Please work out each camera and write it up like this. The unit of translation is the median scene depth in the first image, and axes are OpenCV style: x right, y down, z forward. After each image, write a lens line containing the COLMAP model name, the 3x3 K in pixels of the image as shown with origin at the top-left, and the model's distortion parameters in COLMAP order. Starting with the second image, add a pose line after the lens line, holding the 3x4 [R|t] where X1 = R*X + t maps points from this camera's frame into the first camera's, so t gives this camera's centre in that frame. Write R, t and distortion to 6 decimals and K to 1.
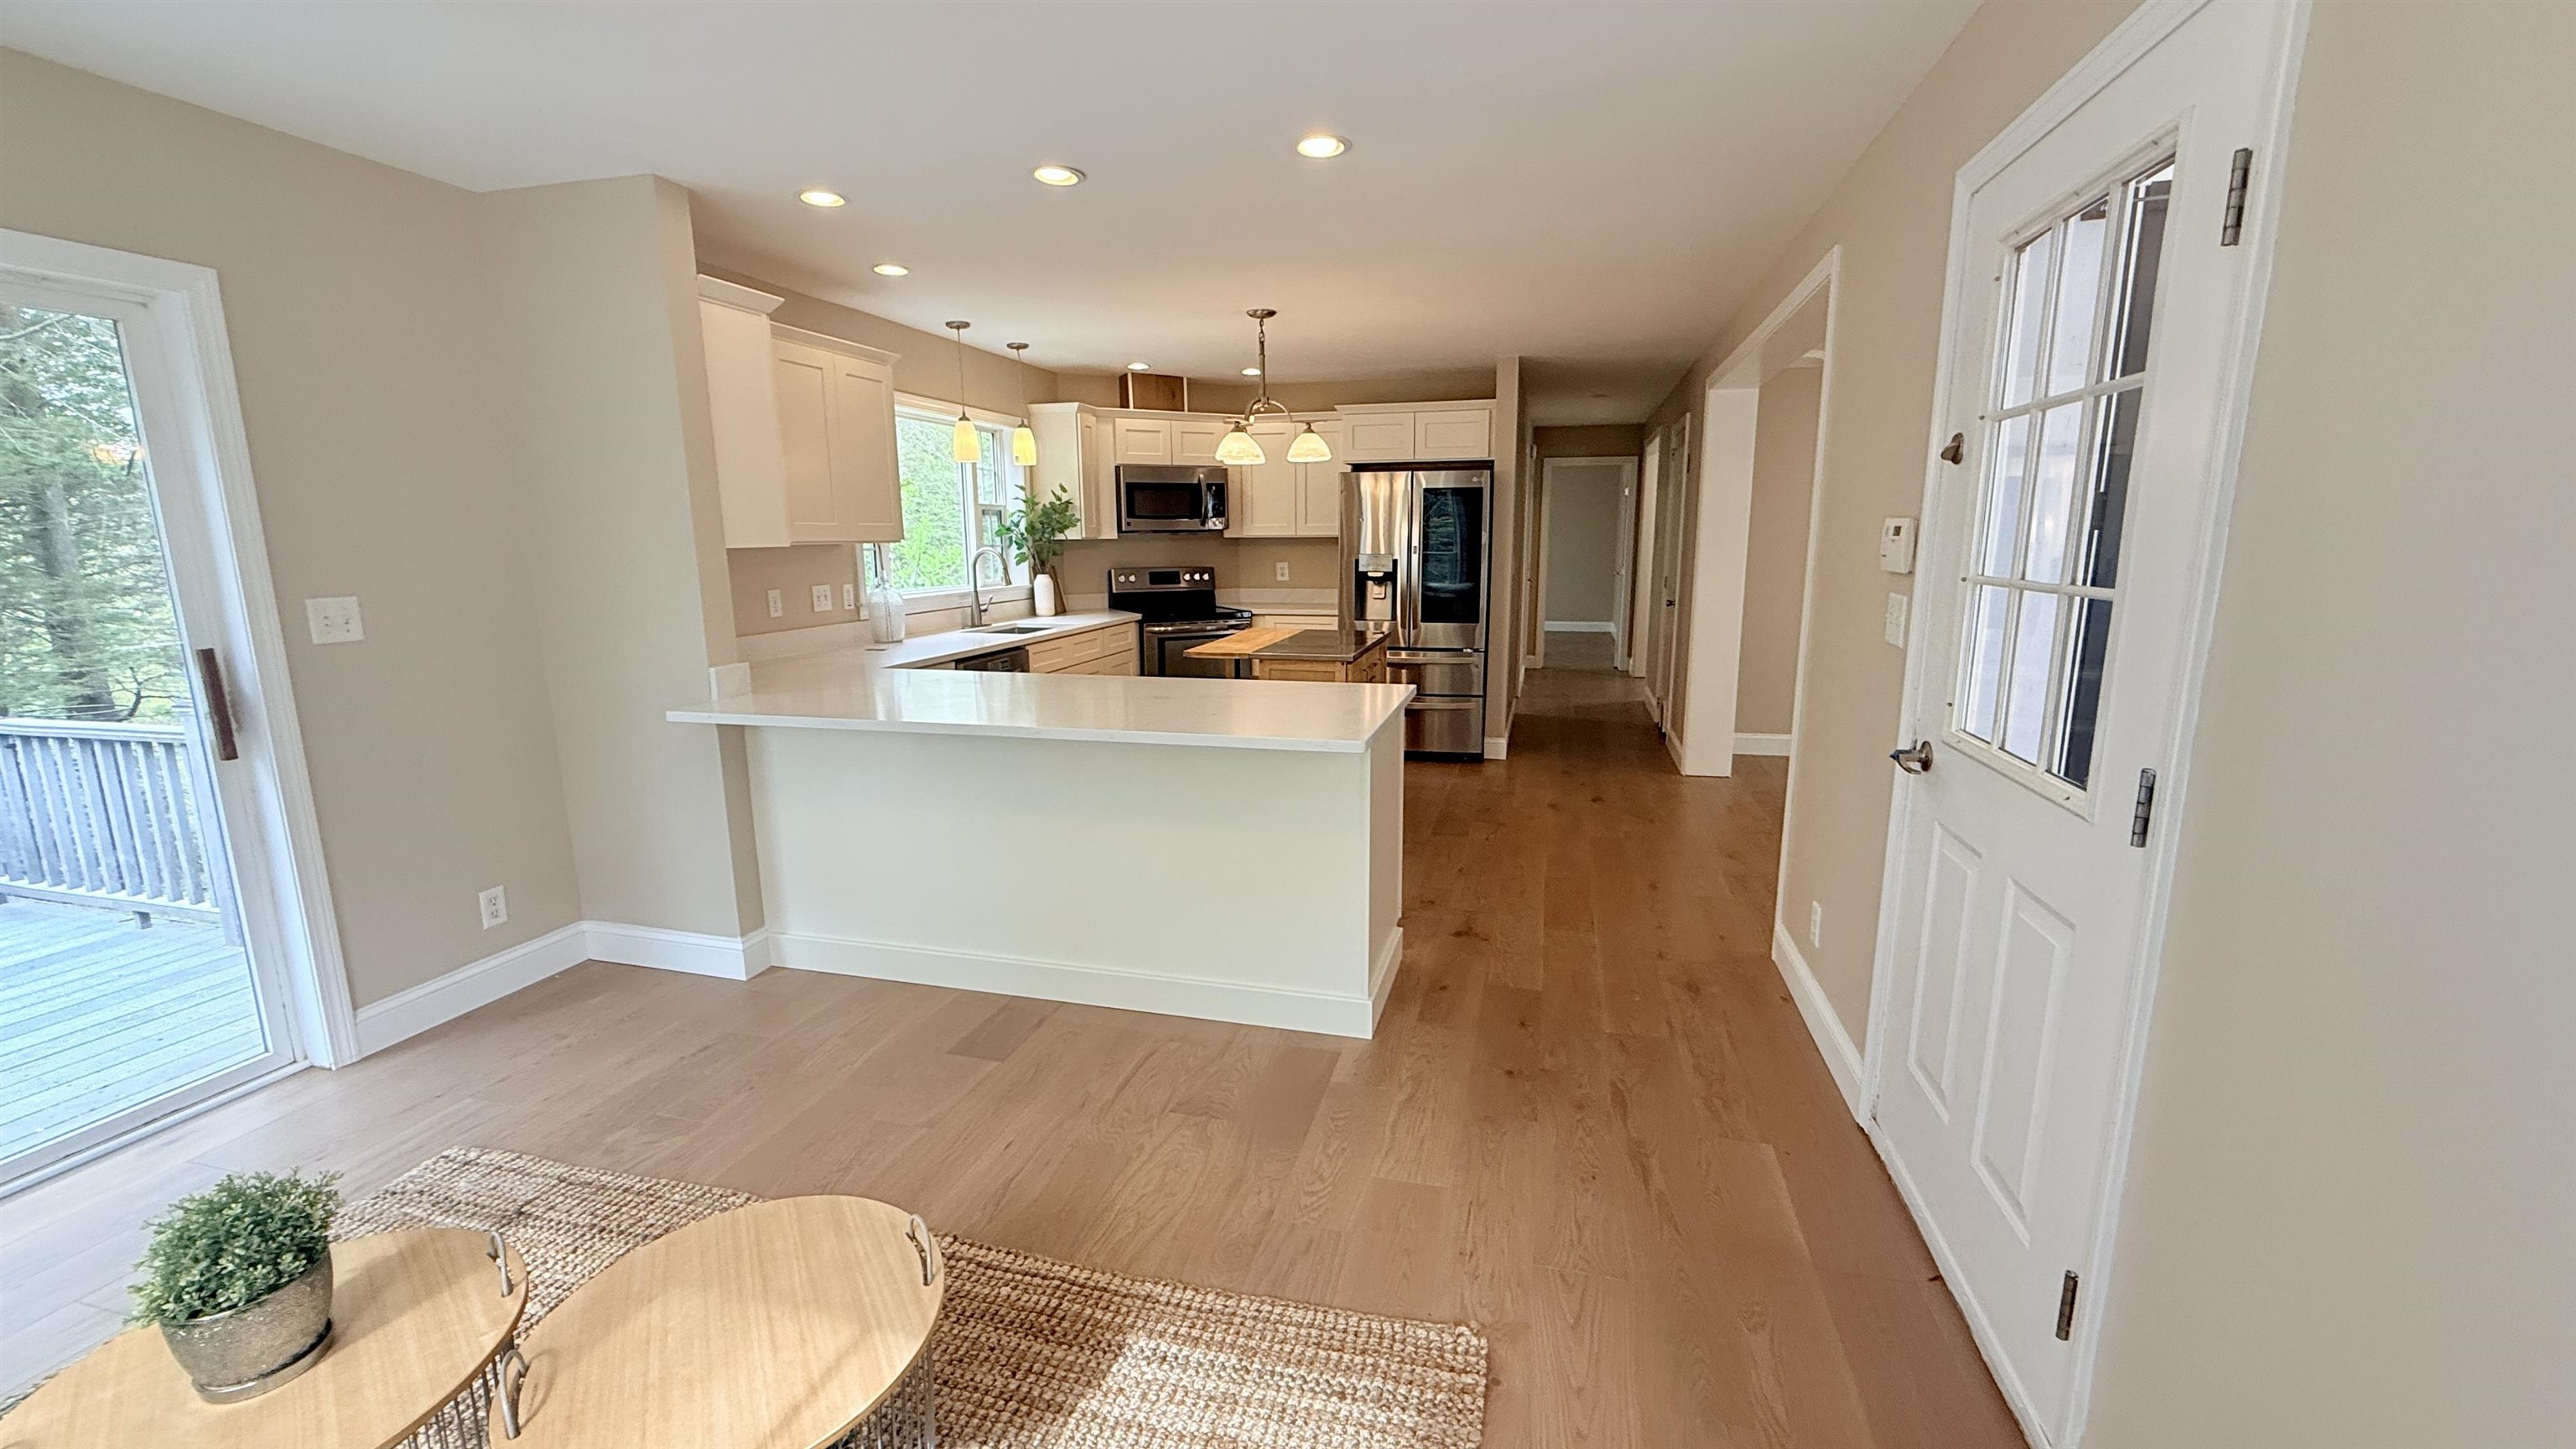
lens RADIAL K [[1018.5, 0, 1287.1], [0, 1018.5, 720.9], [0, 0, 1]] dist [-0.001597, -0.000137]
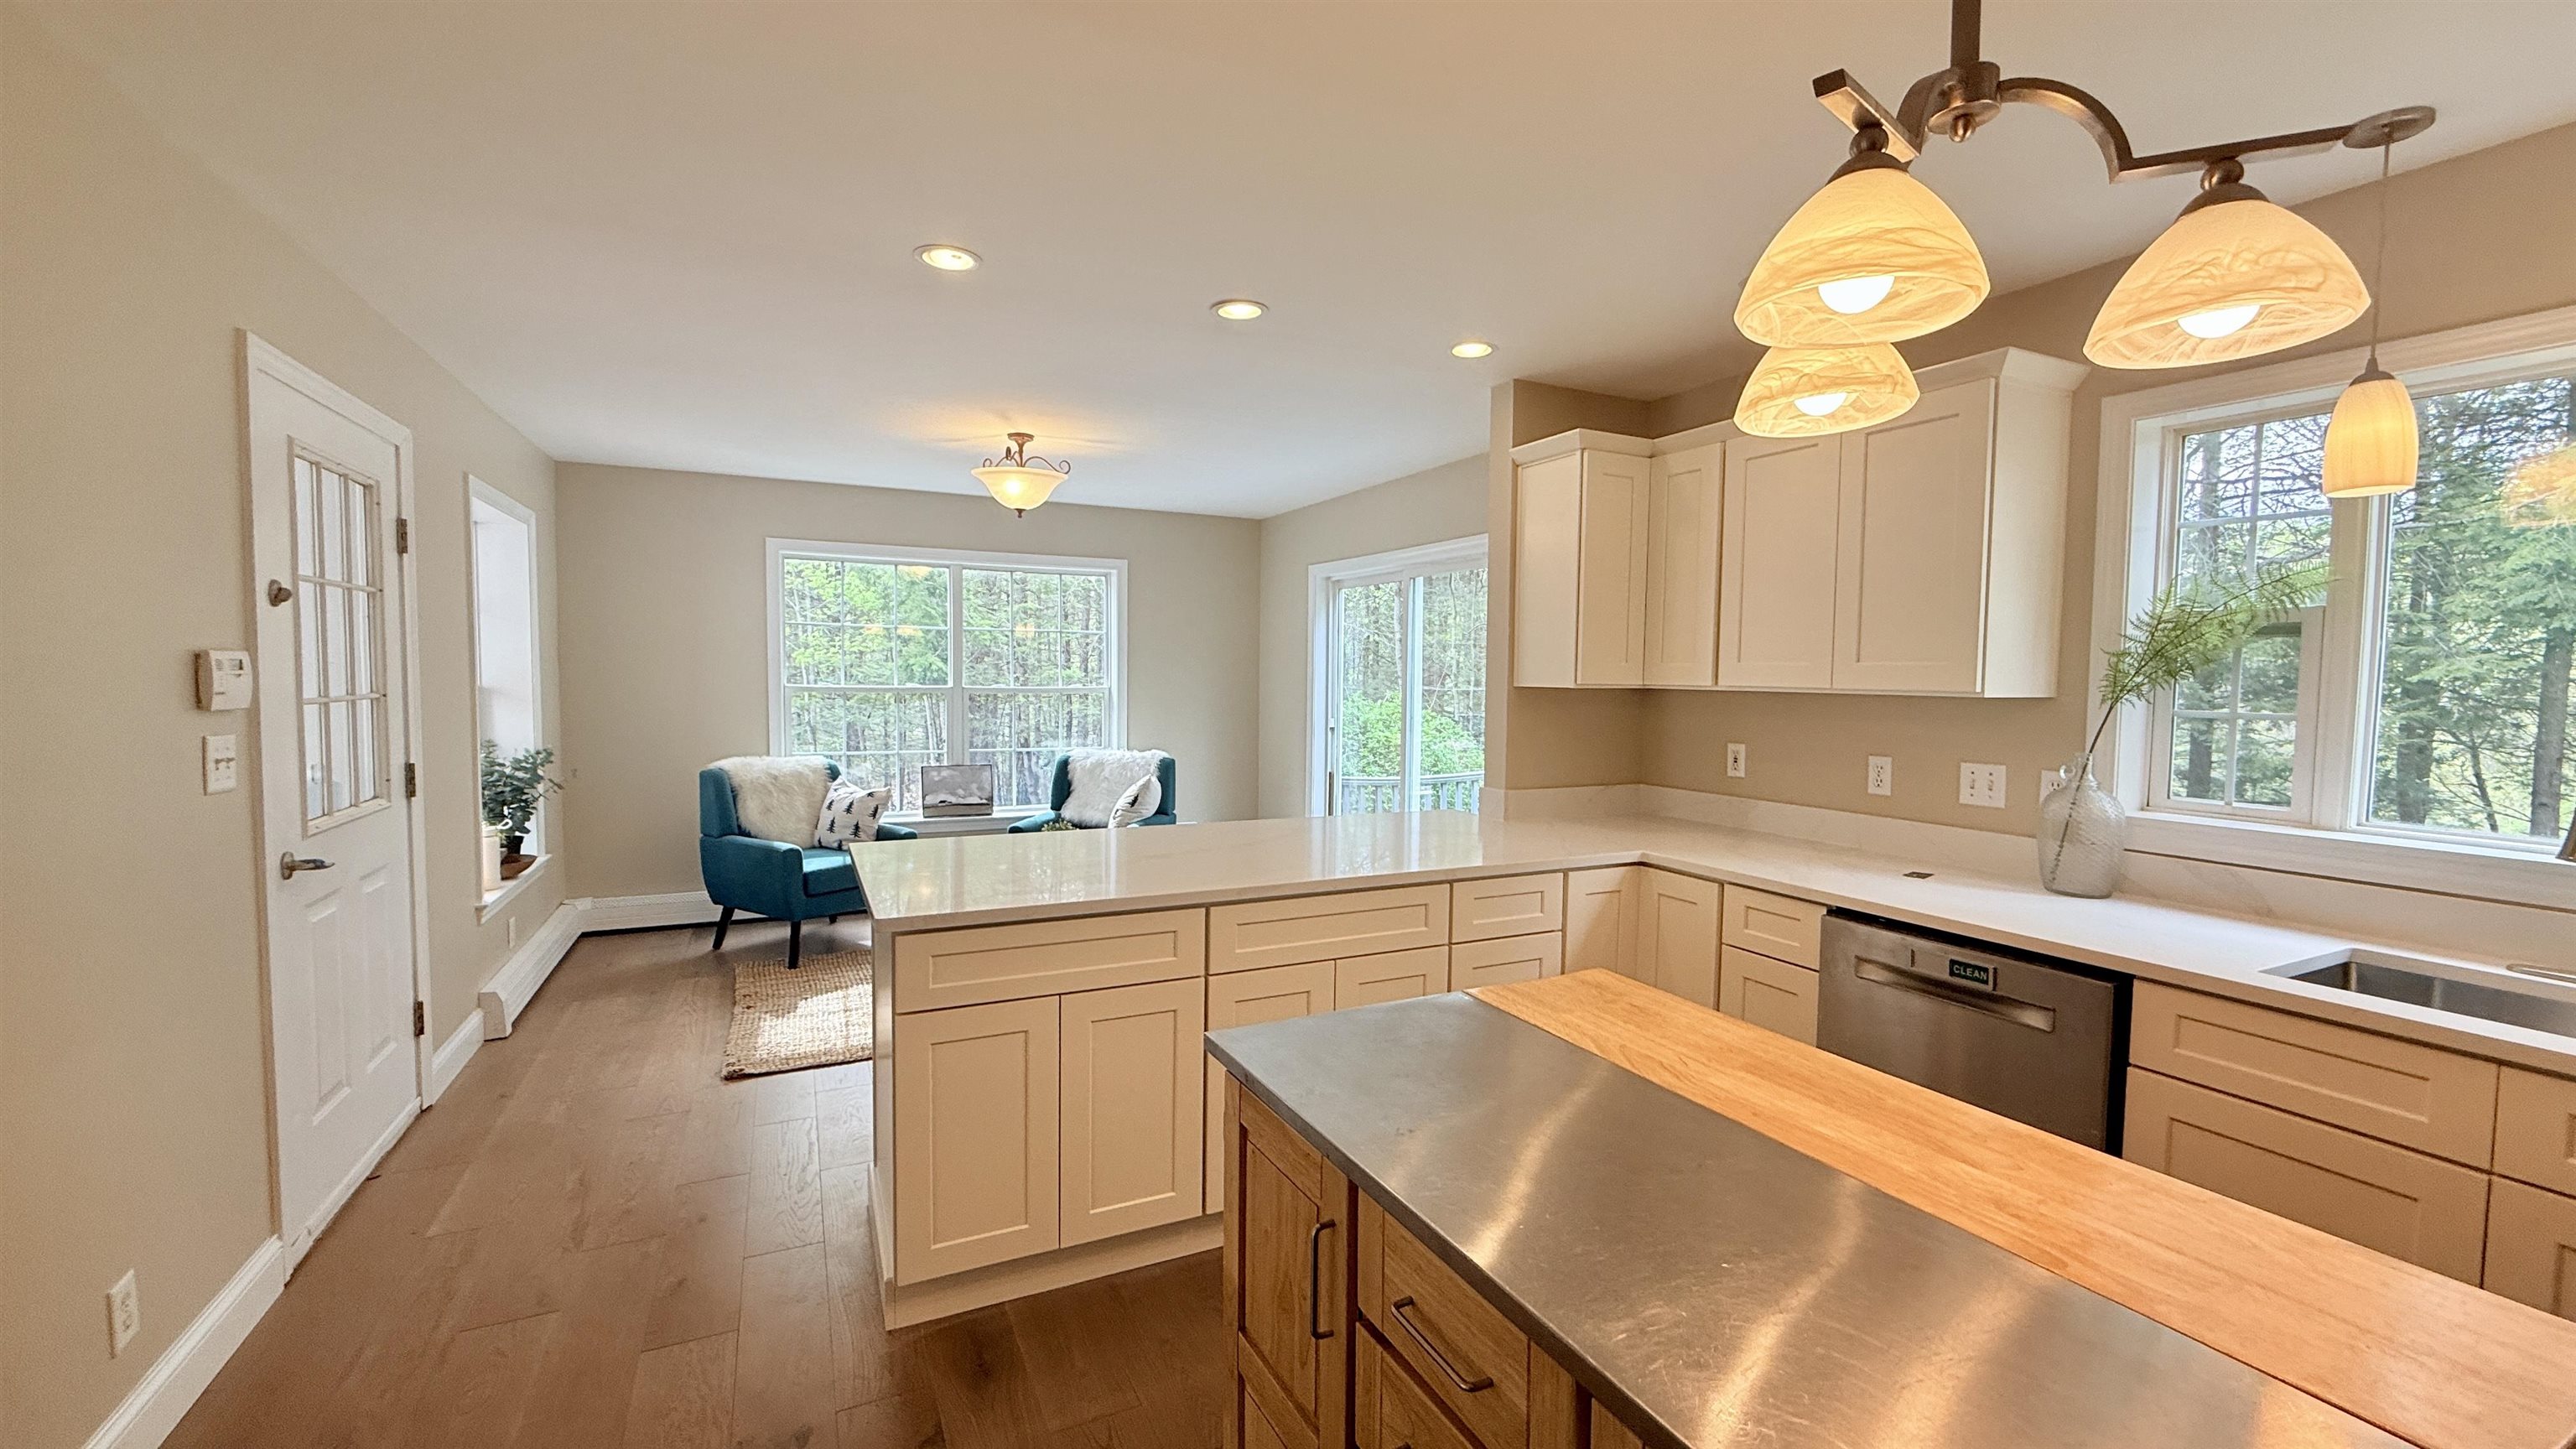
lens RADIAL K [[1018.5, 0, 1287.1], [0, 1018.5, 720.9], [0, 0, 1]] dist [-0.001597, -0.000137]
pose [[-0.758429, 0.029124, -0.651105, 0.240072], [-0.126433, 0.973449, 0.190816, -0.214018], [0.639375, 0.227042, -0.734610, 1.138535]]
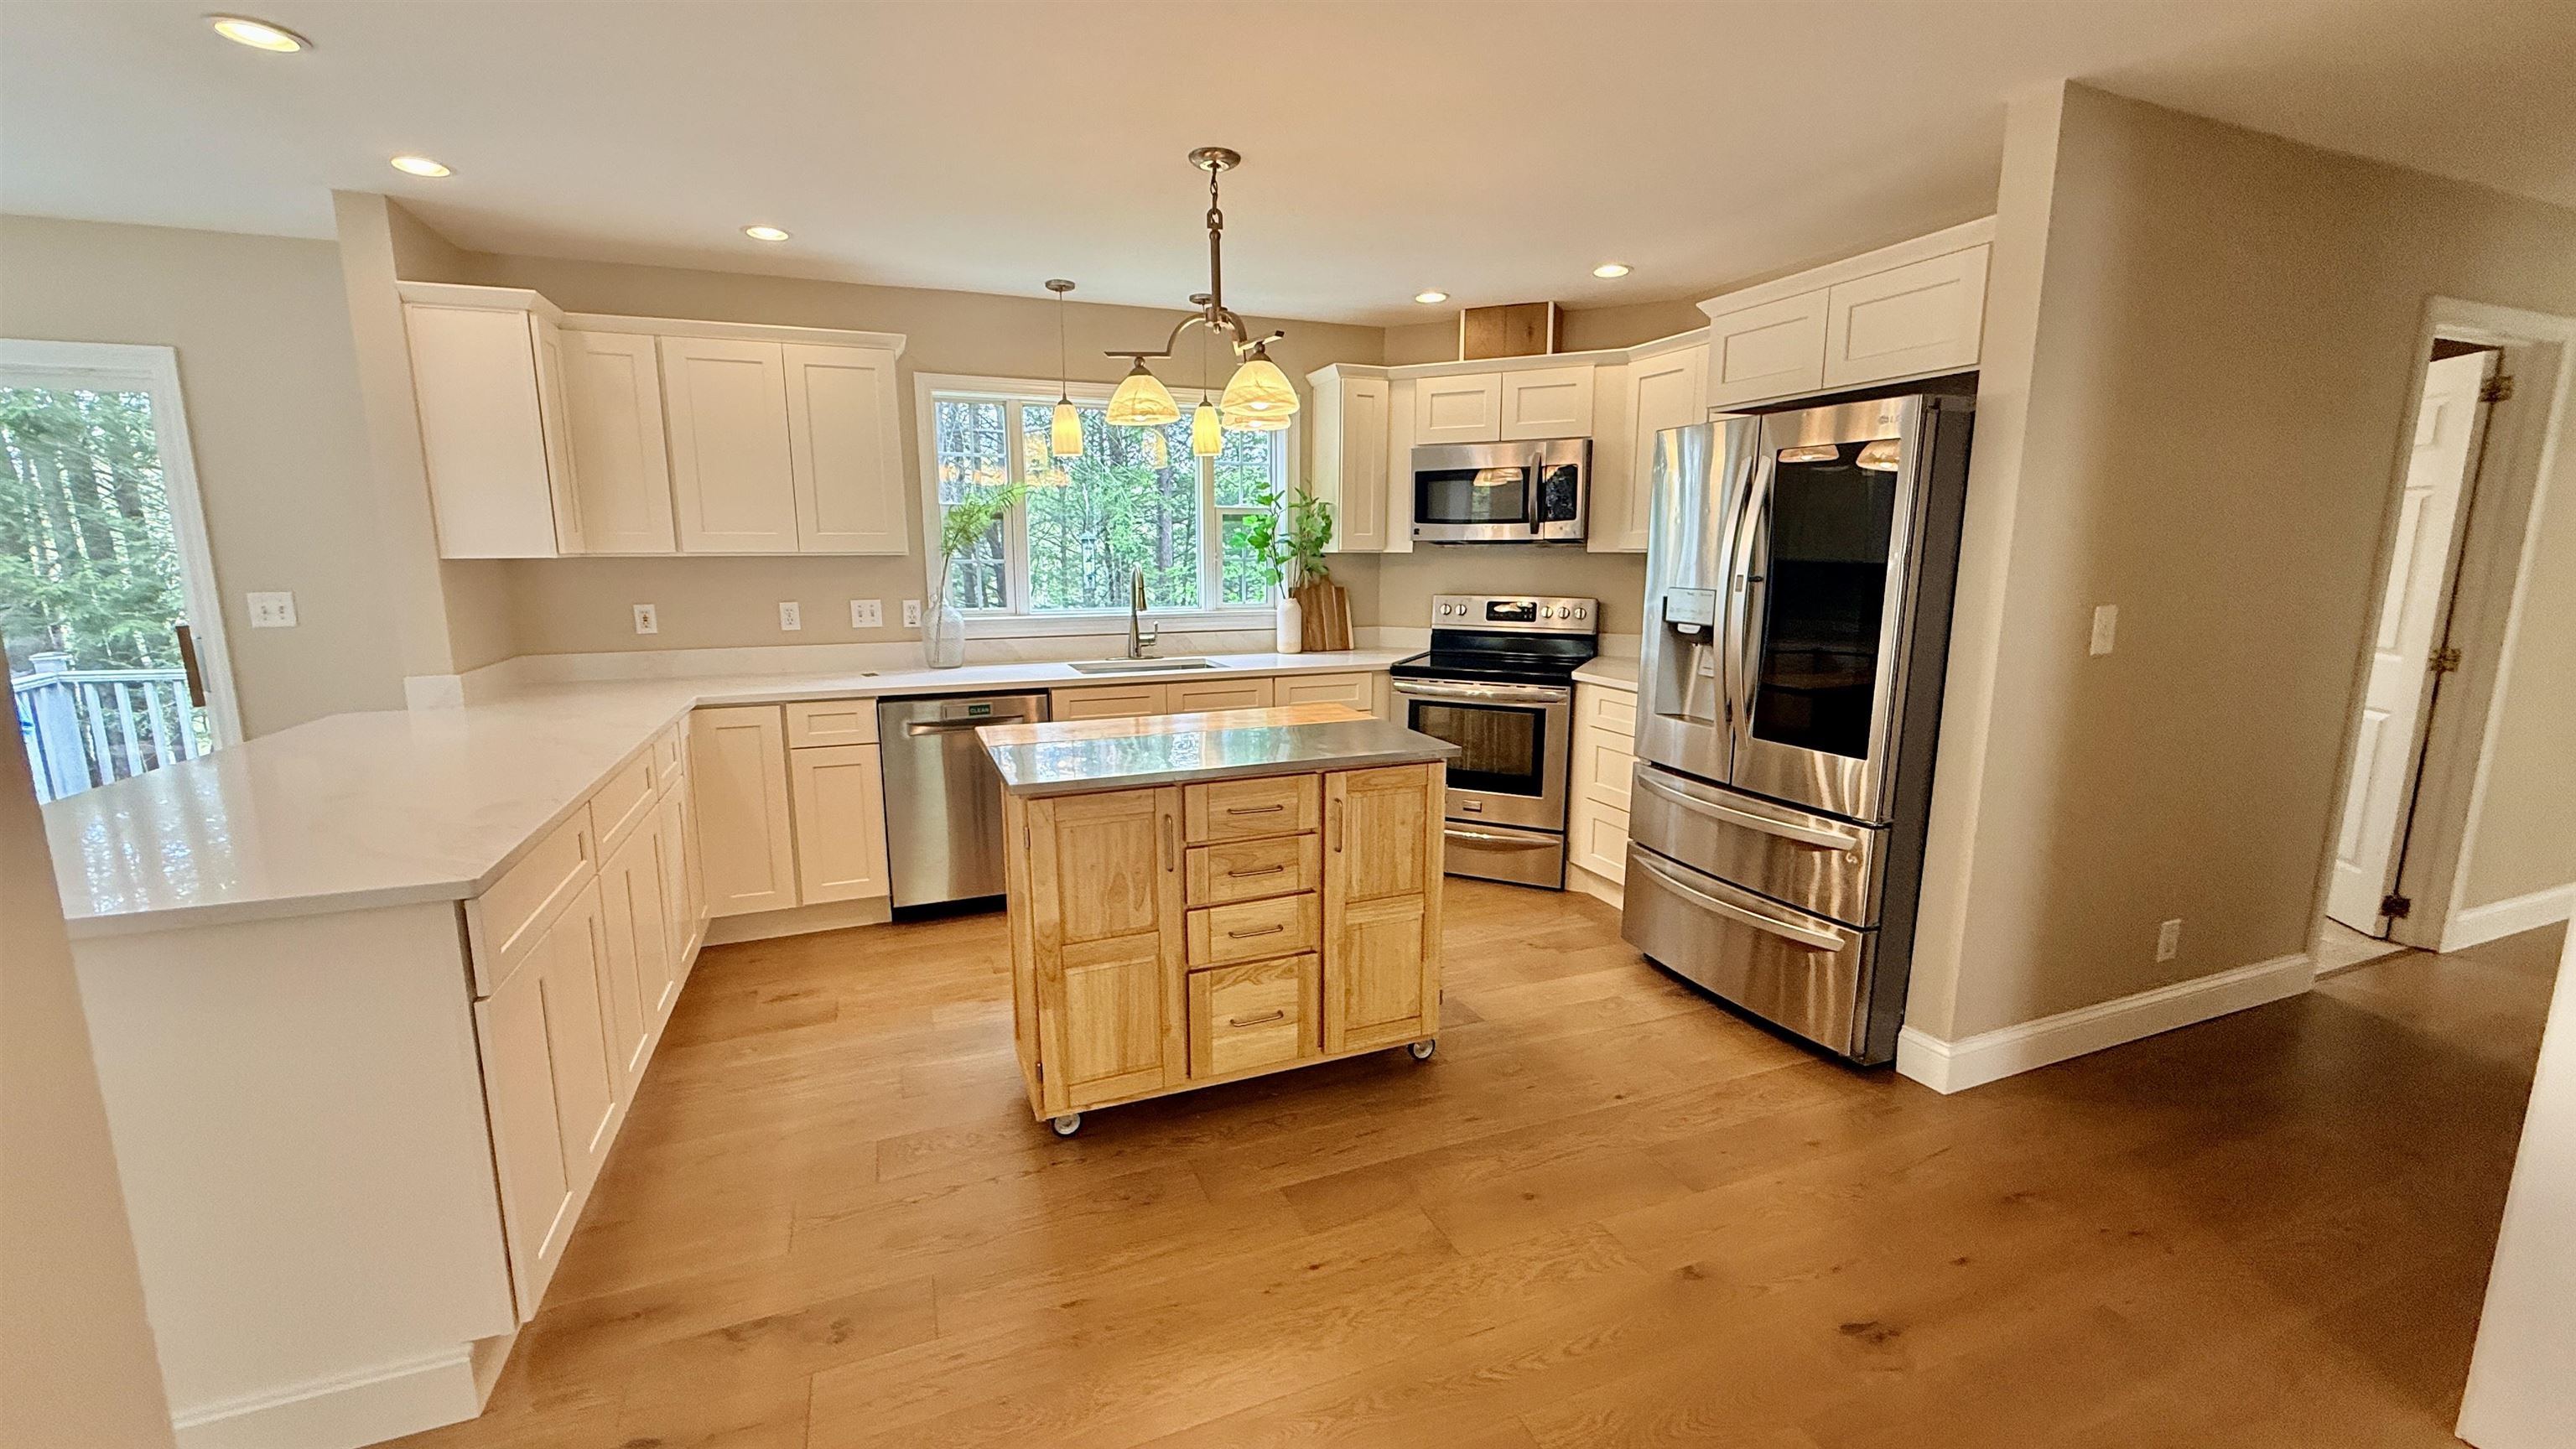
lens RADIAL K [[1018.5, 0, 1287.1], [0, 1018.5, 720.9], [0, 0, 1]] dist [-0.001597, -0.000137]
pose [[0.592450, 0.142211, -0.792956, 0.504510], [-0.149073, 0.986650, 0.065569, -0.137875], [0.791694, 0.079362, 0.605741, 0.728946]]
